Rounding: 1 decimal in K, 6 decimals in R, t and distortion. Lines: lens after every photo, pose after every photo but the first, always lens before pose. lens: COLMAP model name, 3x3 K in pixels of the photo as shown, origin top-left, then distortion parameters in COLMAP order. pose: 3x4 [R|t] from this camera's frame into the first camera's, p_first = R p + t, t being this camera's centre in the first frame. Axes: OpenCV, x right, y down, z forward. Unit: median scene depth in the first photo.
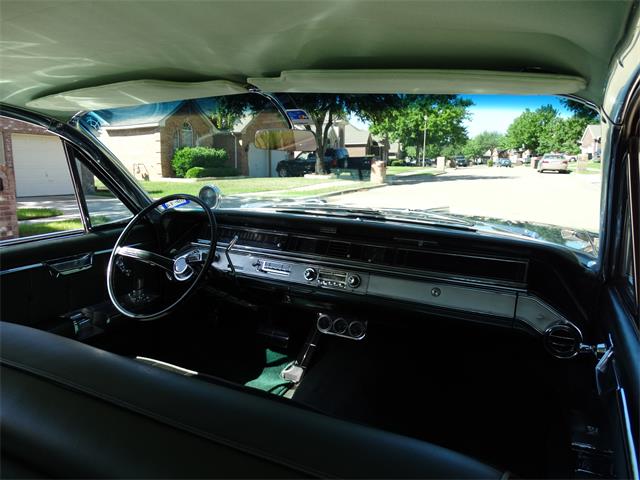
lens RADIAL K [[450.9, 0, 319.0], [0, 450.9, 240.6], [0, 0, 1]] dist [-0.013907, -0.004186]
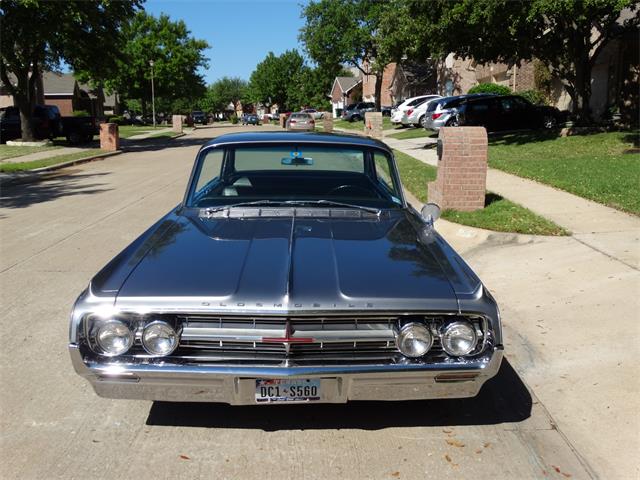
lens RADIAL K [[632.9, 0, 320.8], [0, 632.9, 242.9], [0, 0, 1]] dist [0.019388, 0.007786]
pose [[0.880697, -0.092015, 0.464657, -0.040360], [0.079678, 0.995751, 0.046167, 0.009363], [-0.466931, -0.003636, 0.884286, -0.101890]]
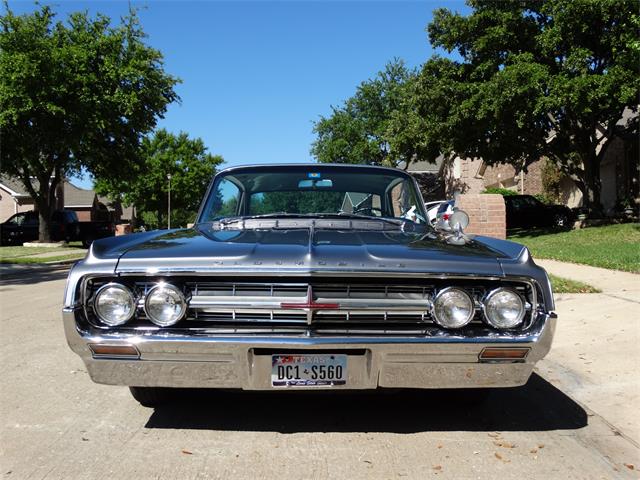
lens RADIAL K [[631.6, 0, 320.6], [0, 631.6, 241.5], [0, 0, 1]] dist [0.017409, 0.008325]
pose [[0.888655, -0.005829, 0.458538, -0.039333], [0.080223, 0.986476, -0.142932, 0.024713], [-0.451504, 0.163802, 0.877105, -0.094288]]
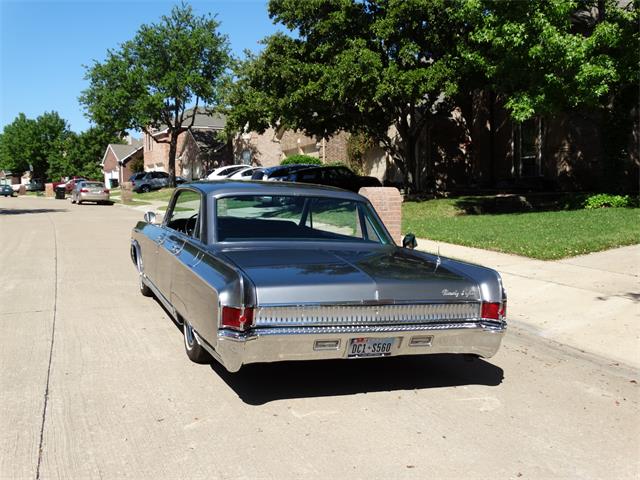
lens RADIAL K [[719.0, 0, 318.9], [0, 719.0, 247.1], [0, 0, 1]] dist [0.011818, 0.041048]
pose [[0.660733, -0.052118, 0.748809, -0.125165], [0.119524, 0.992163, -0.036410, 0.015412], [-0.741043, 0.113558, 0.661785, -0.106374]]
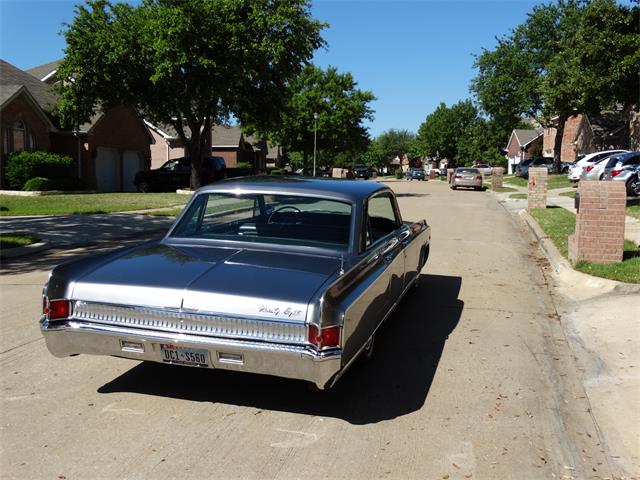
lens RADIAL K [[713.4, 0, 317.7], [0, 713.4, 241.1], [0, 0, 1]] dist [0.033078, -0.015668]
pose [[0.970576, -0.005907, 0.240723, -0.047680], [0.022486, 0.997554, -0.066183, 0.018043], [-0.239744, 0.069648, 0.968335, -0.144524]]
